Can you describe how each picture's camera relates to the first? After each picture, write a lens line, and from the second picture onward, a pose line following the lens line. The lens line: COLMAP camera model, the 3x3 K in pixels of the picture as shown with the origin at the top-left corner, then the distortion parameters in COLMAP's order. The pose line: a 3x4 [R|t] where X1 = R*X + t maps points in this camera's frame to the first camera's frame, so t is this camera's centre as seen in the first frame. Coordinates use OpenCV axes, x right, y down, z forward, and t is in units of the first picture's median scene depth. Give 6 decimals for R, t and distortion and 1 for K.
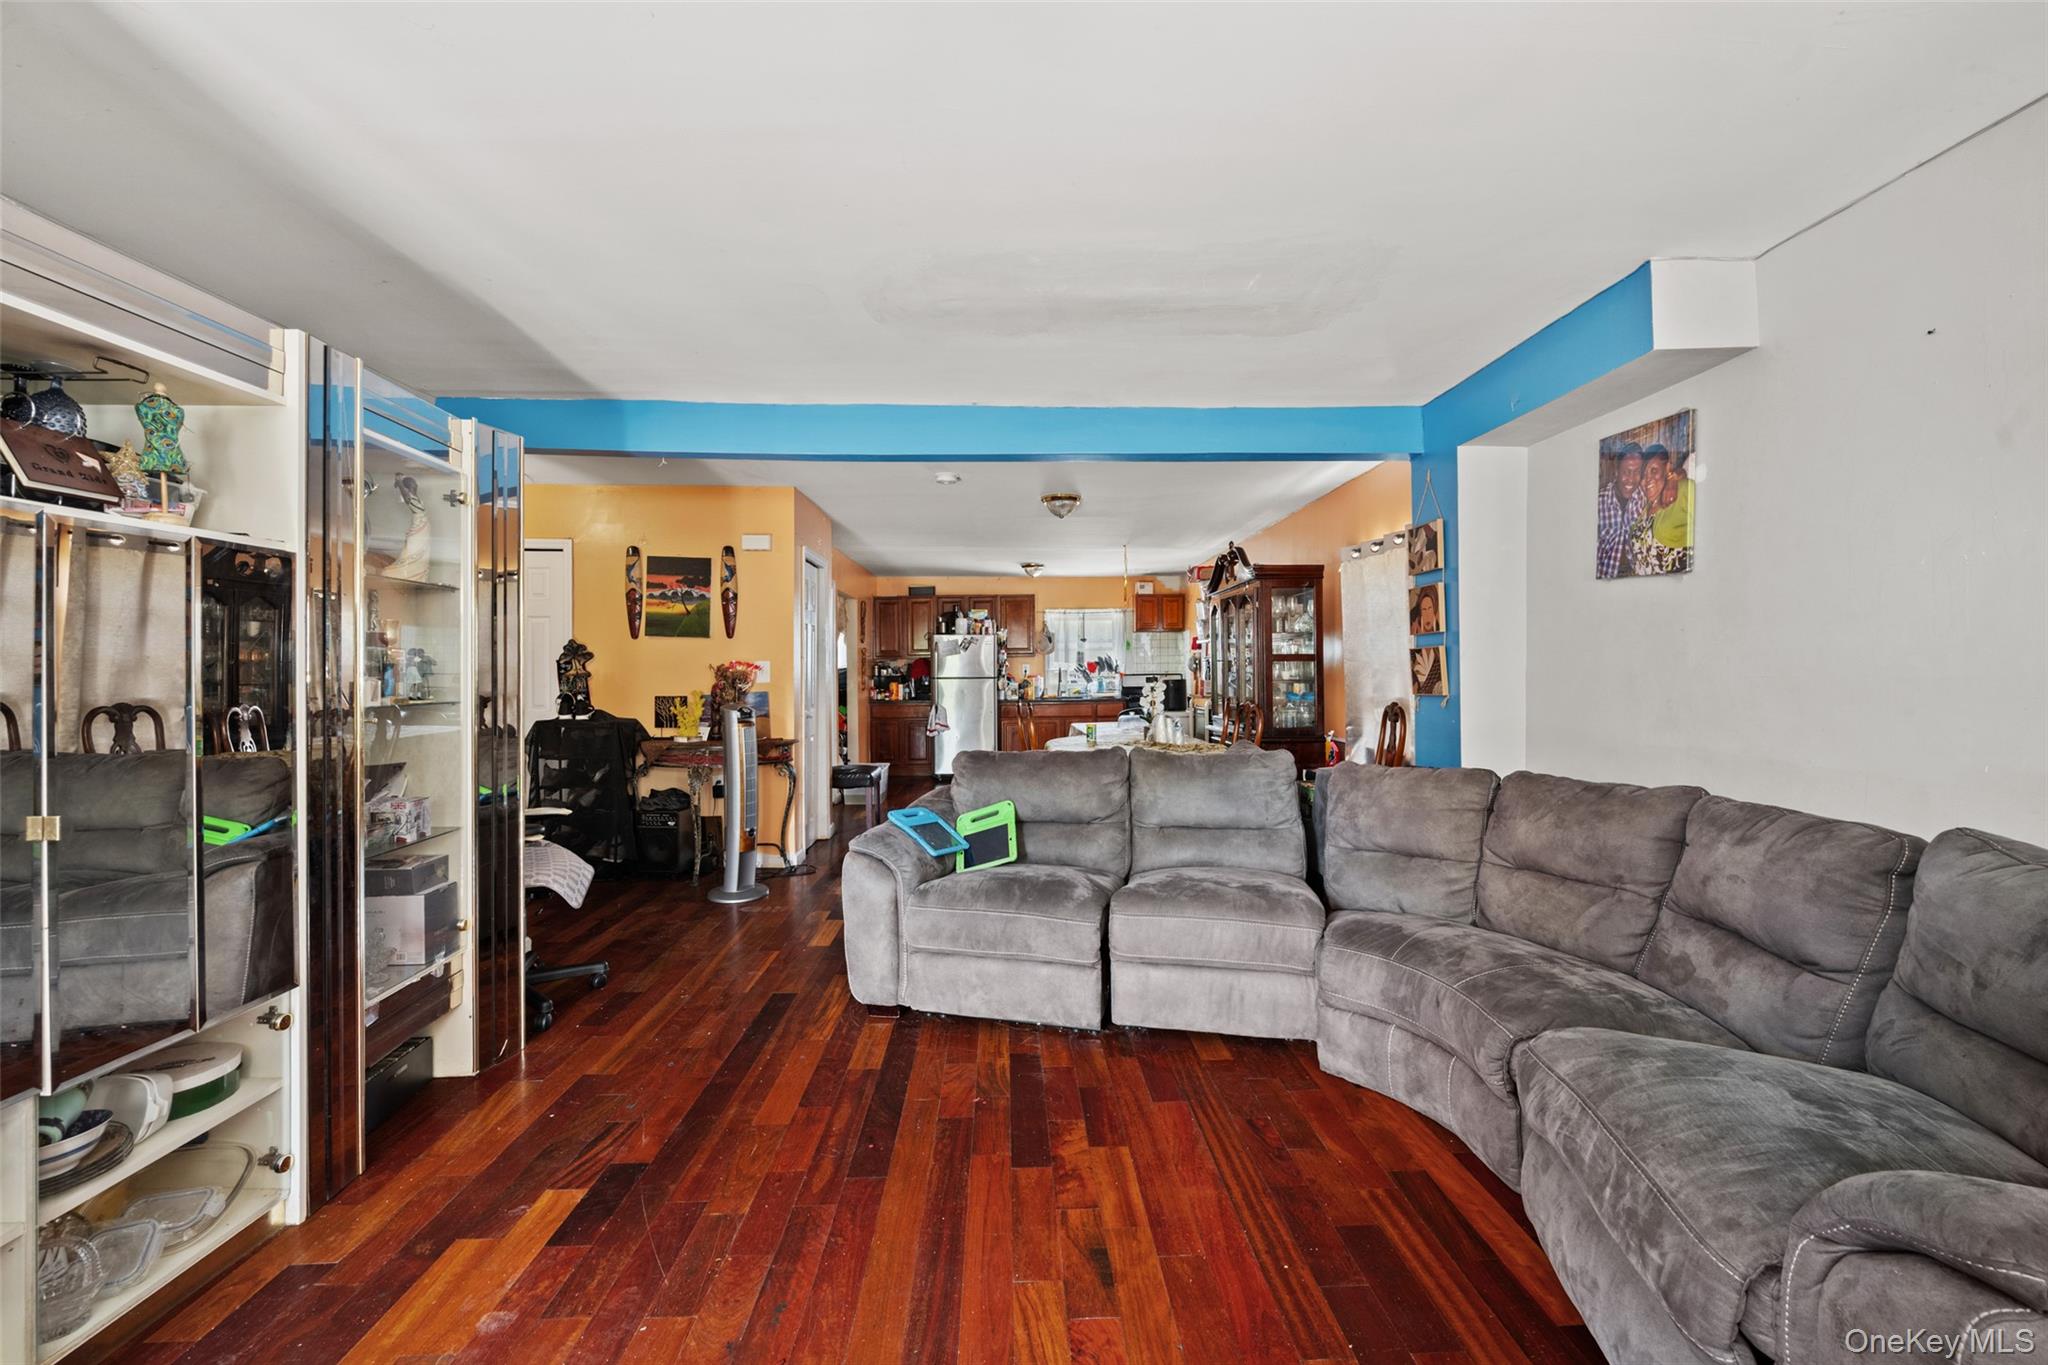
lens RADIAL K [[830.0, 0, 1024.0], [0, 830.0, 682.5], [0, 0, 1]] dist [0.000333, -0.000014]
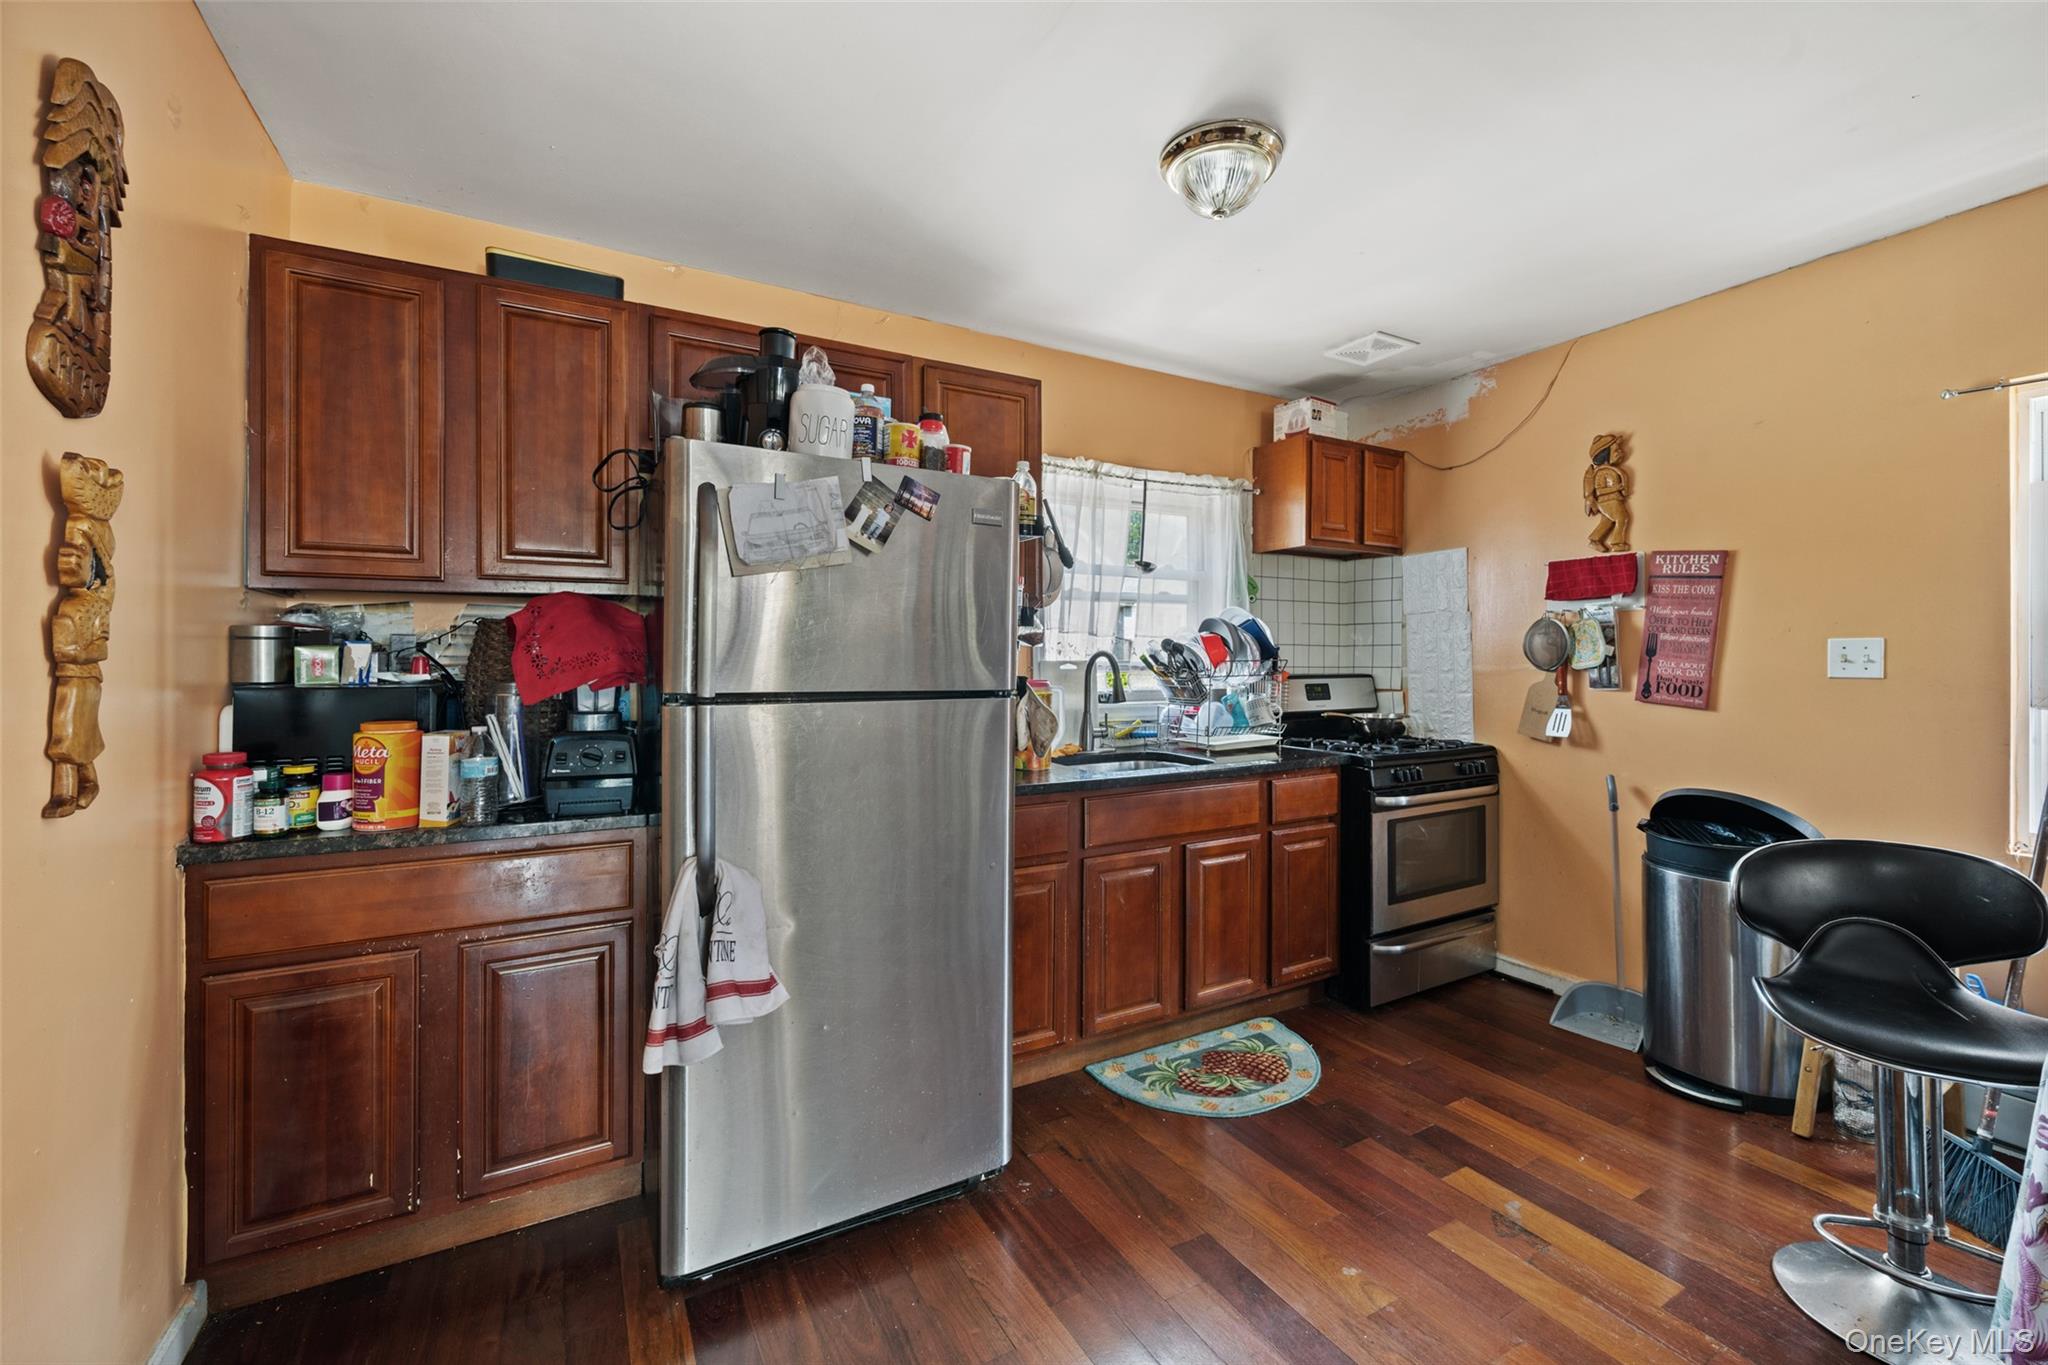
lens RADIAL K [[830.0, 0, 1024.0], [0, 830.0, 682.5], [0, 0, 1]] dist [0.000333, -0.000014]
pose [[0.884873, -0.002338, 0.465827, -0.117461], [0.002133, 0.999997, 0.000967, -0.008517], [-0.465828, 0.000138, 0.884875, 0.771543]]
